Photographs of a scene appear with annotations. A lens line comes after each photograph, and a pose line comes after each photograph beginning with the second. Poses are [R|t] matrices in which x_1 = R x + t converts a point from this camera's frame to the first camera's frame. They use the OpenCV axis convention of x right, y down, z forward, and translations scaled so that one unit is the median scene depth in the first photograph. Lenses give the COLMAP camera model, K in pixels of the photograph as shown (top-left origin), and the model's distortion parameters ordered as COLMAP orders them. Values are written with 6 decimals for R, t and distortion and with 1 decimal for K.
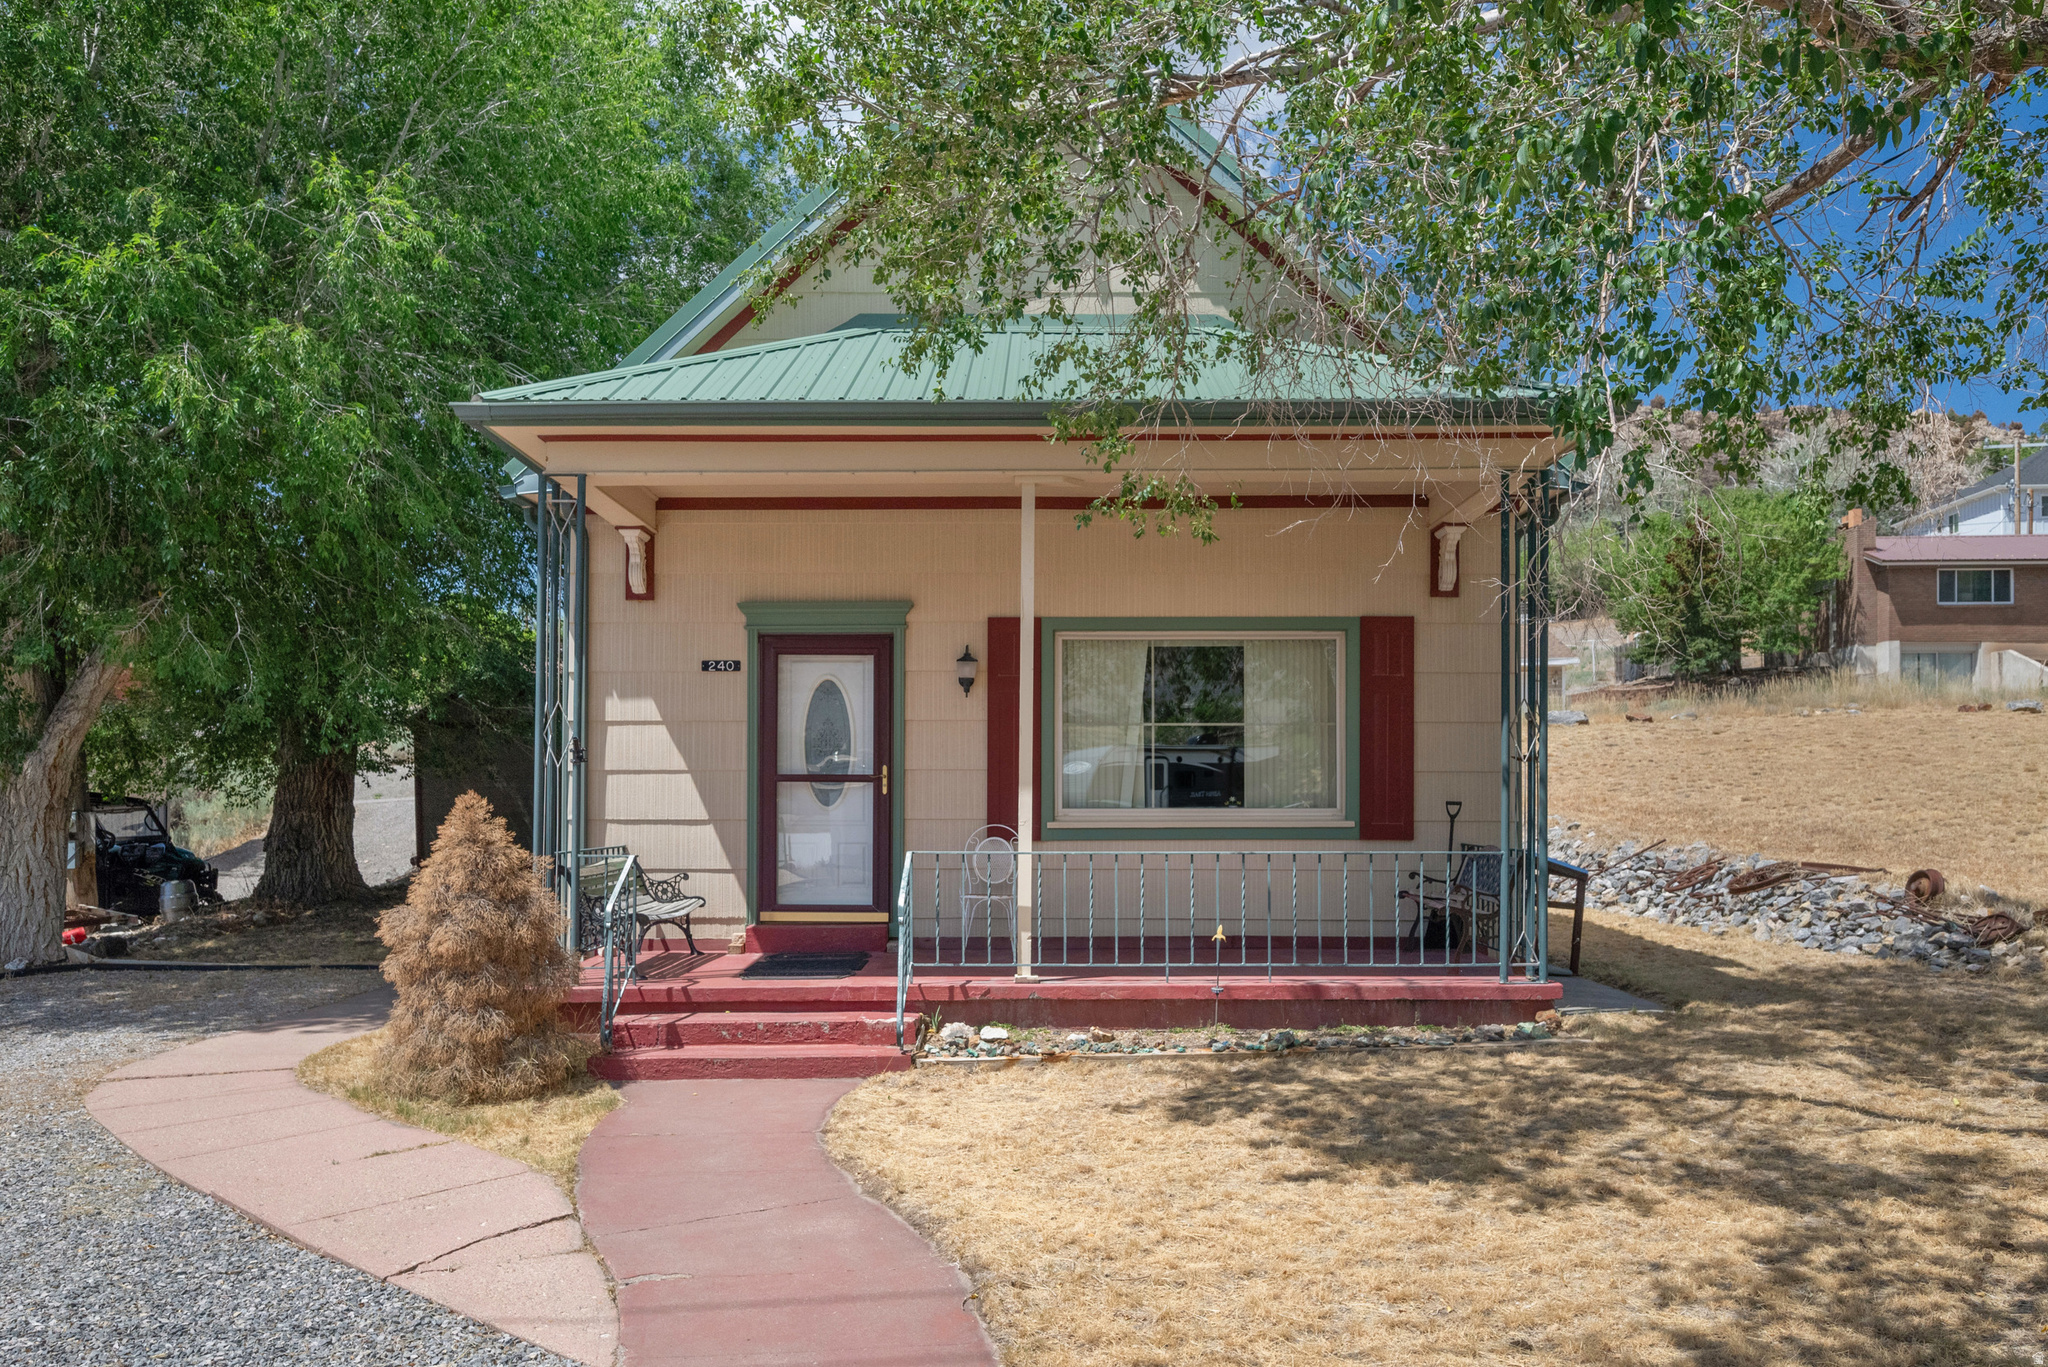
lens RADIAL K [[1511.9, 0, 1035.9], [0, 1511.9, 755.4], [0, 0, 1]] dist [0.001716, -0.000848]
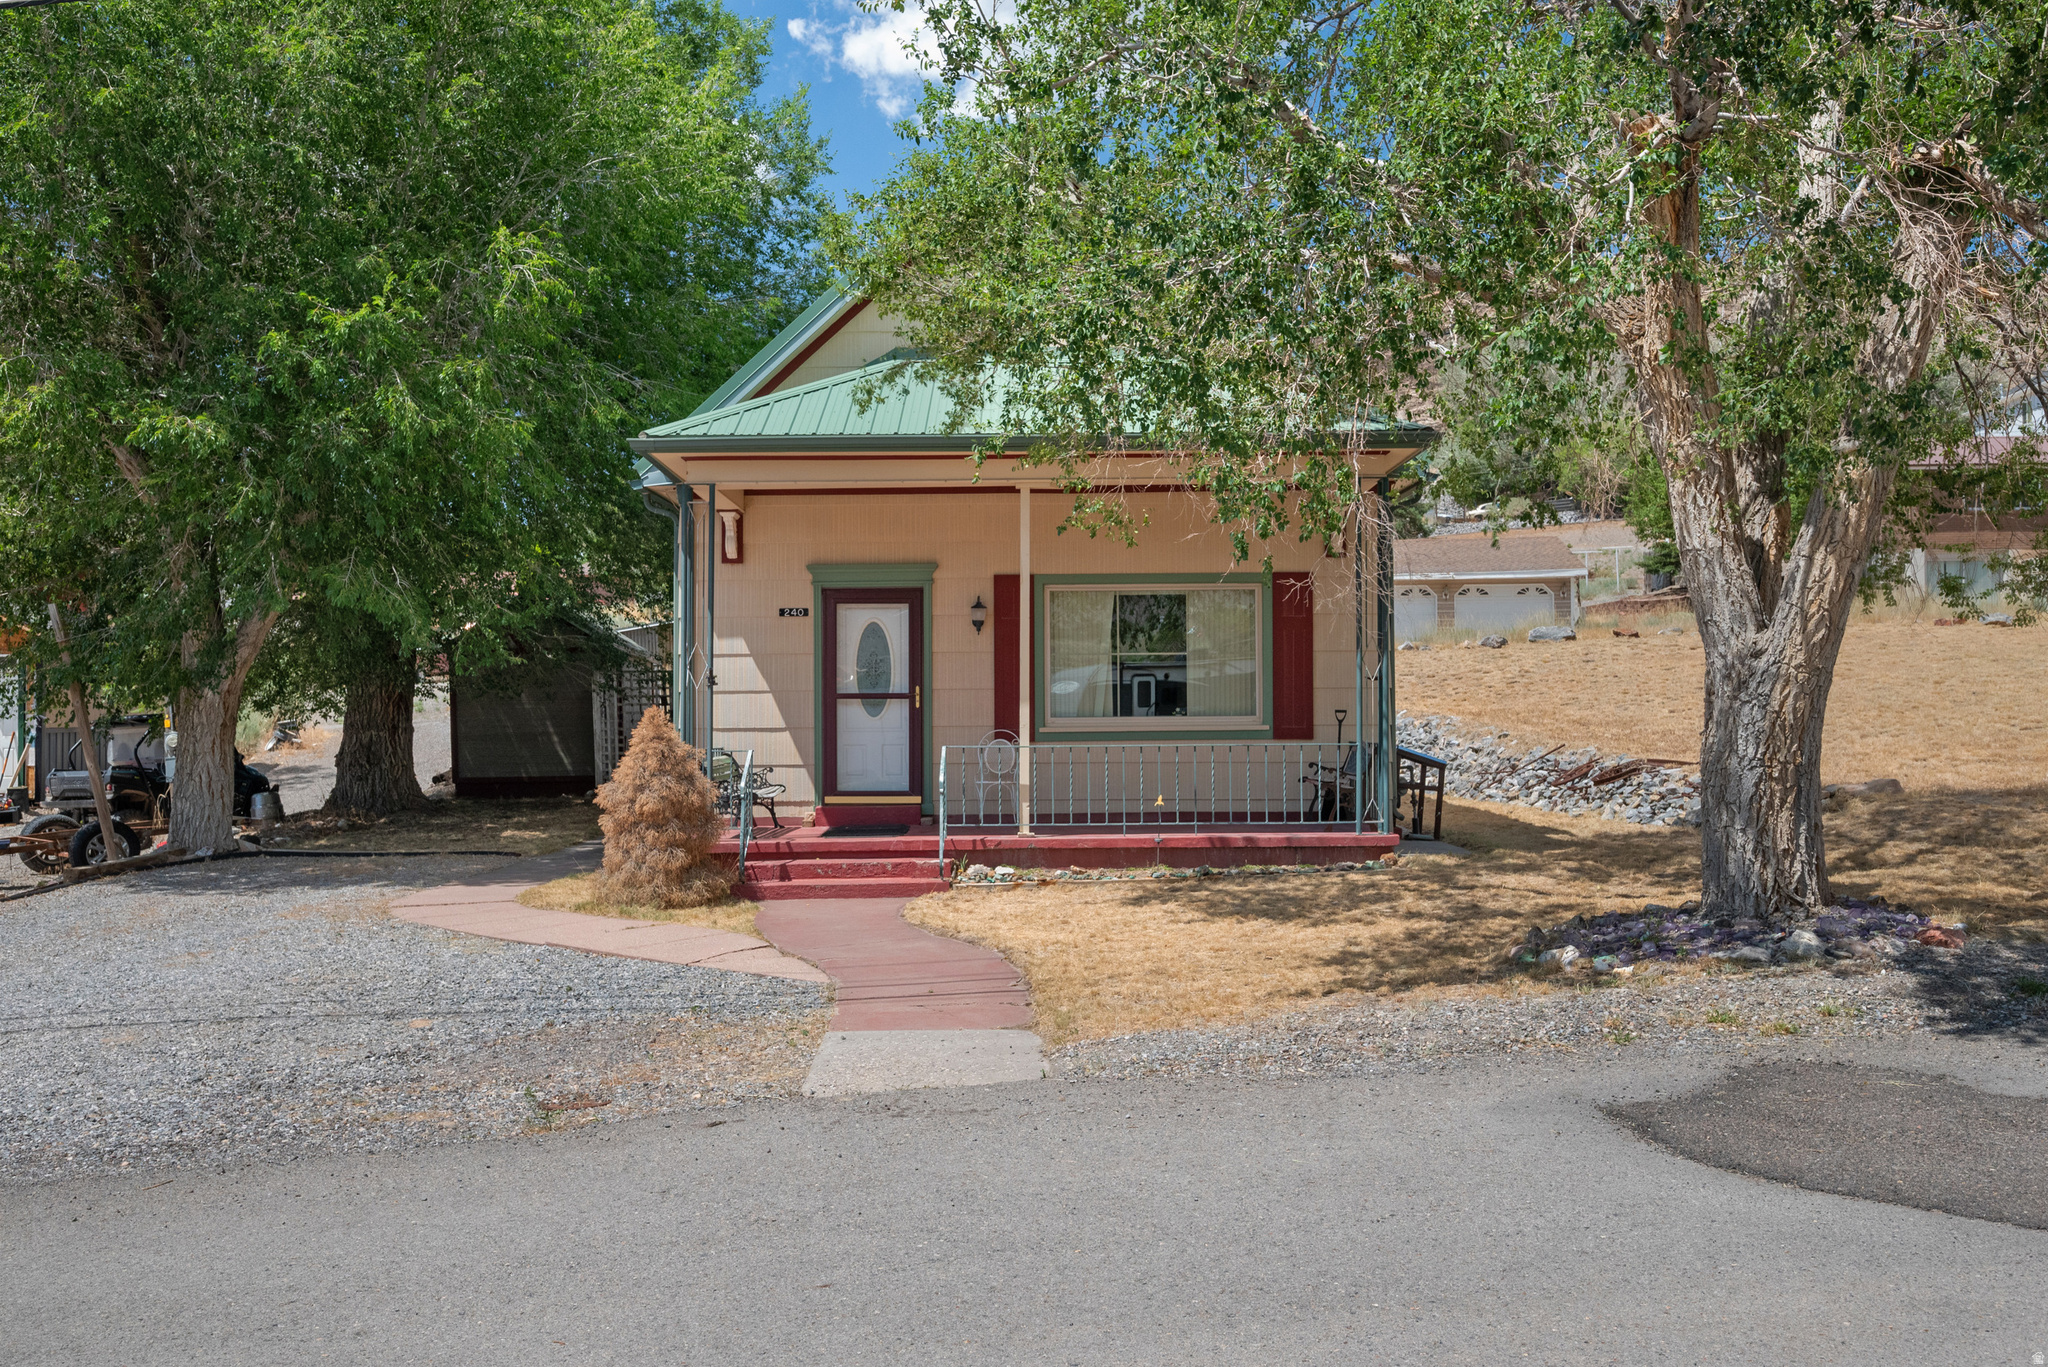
lens RADIAL K [[1740.0, 0, 1023.4], [0, 1740.0, 694.2], [0, 0, 1]] dist [0.019544, 0.000595]
pose [[0.999975, -0.006932, 0.001657, -0.009048], [0.006911, 0.999900, 0.012322, -0.004572], [-0.001743, -0.012311, 0.999923, -0.541382]]
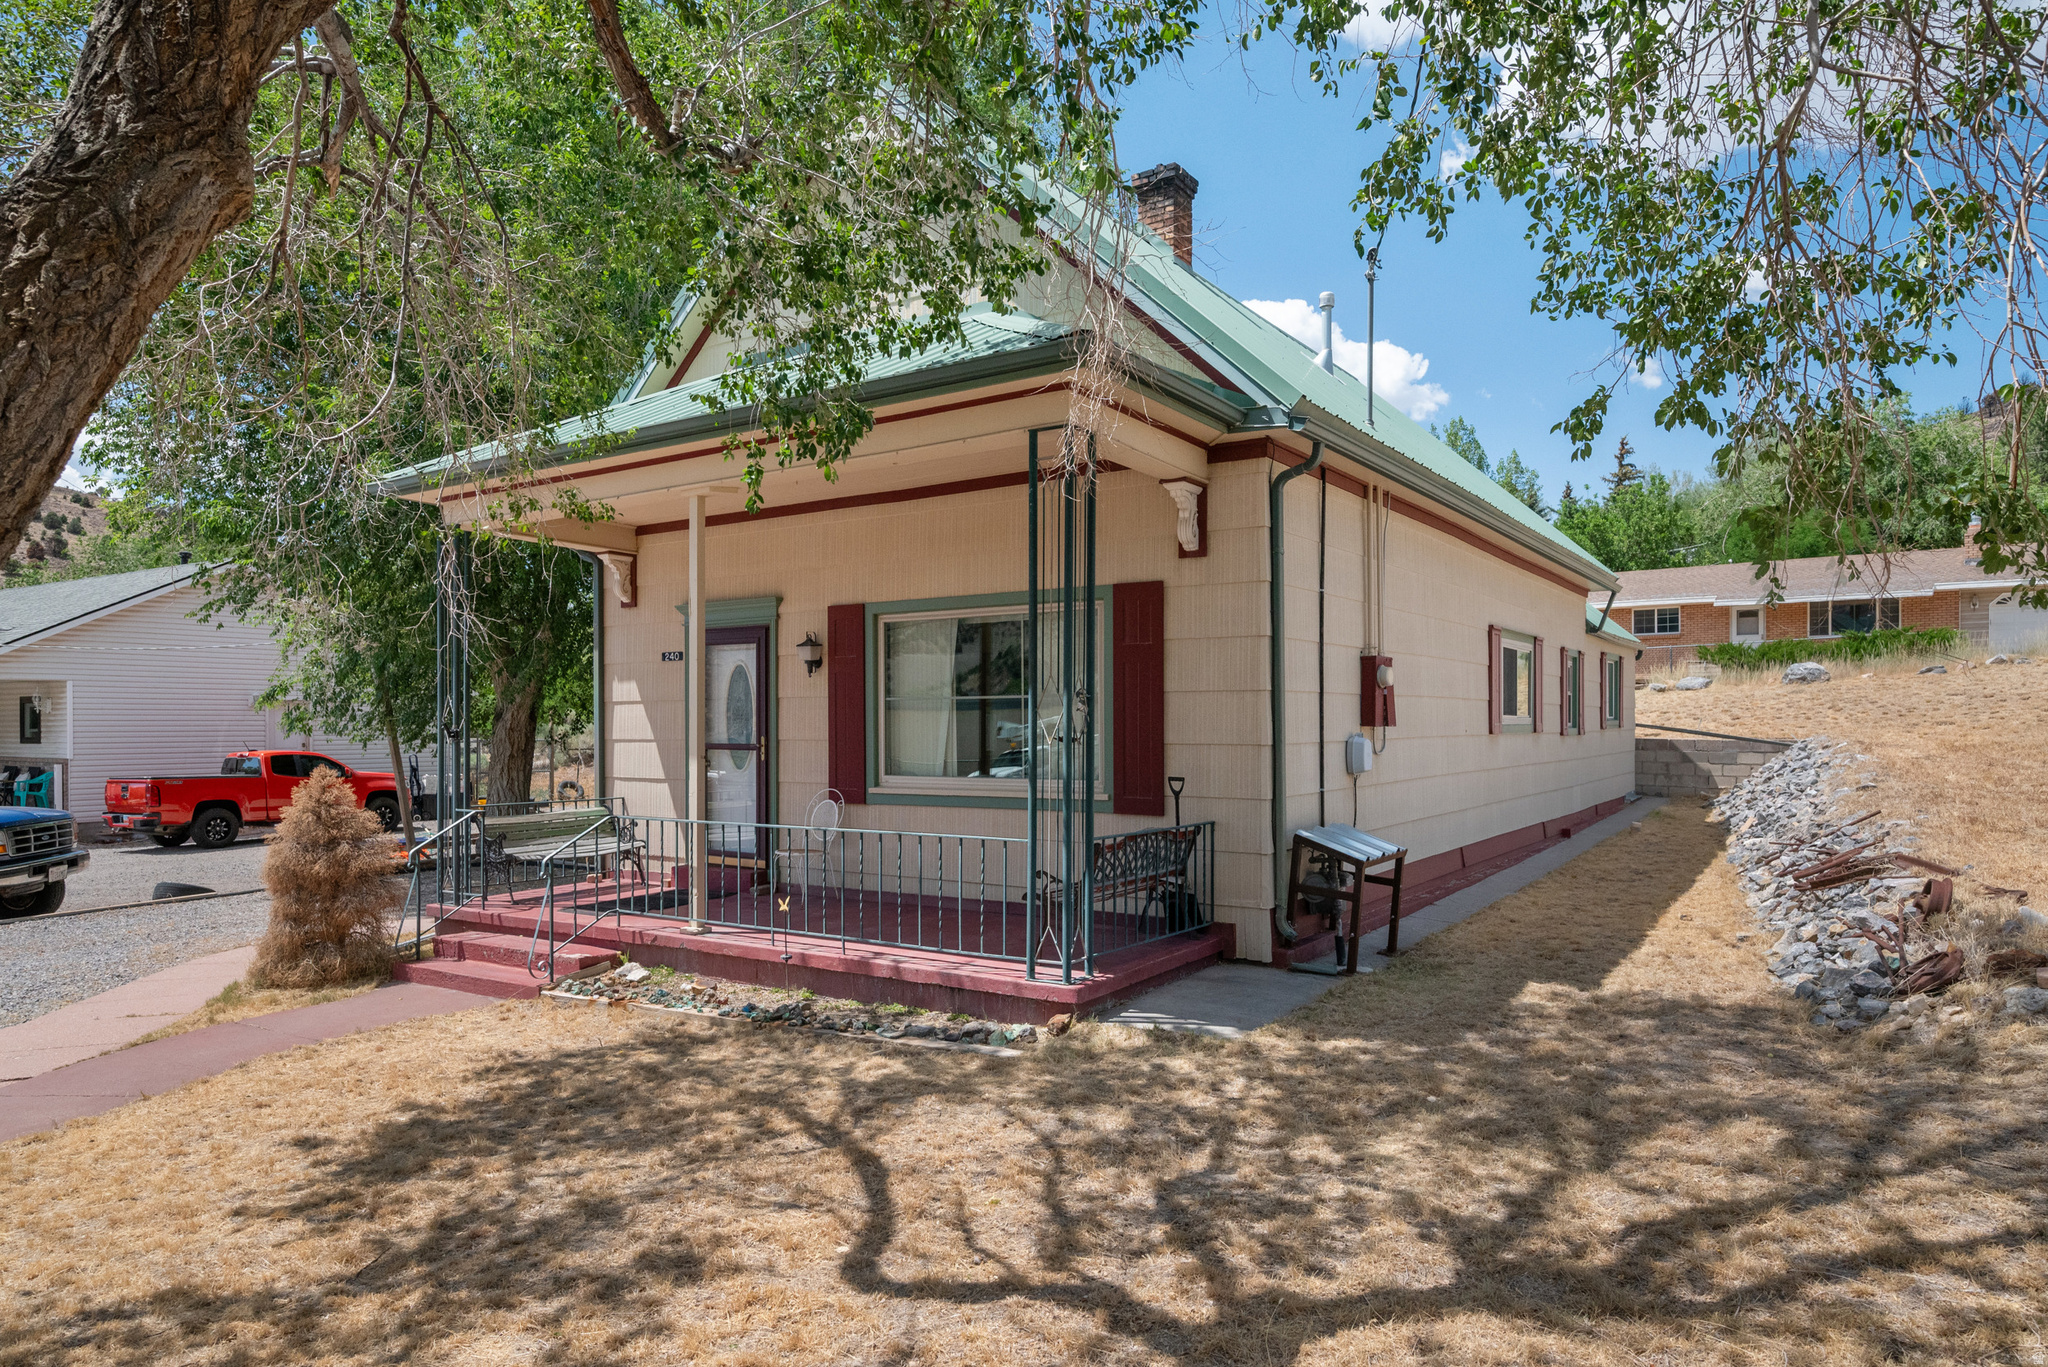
lens RADIAL K [[1269.2, 0, 1024.3], [0, 1269.2, 731.6], [0, 0, 1]] dist [0.000726, -0.000336]
pose [[0.833162, 0.000775, -0.553028, 0.623083], [0.020219, 0.999288, 0.031861, -0.024509], [0.552659, -0.037727, 0.832553, 0.286678]]
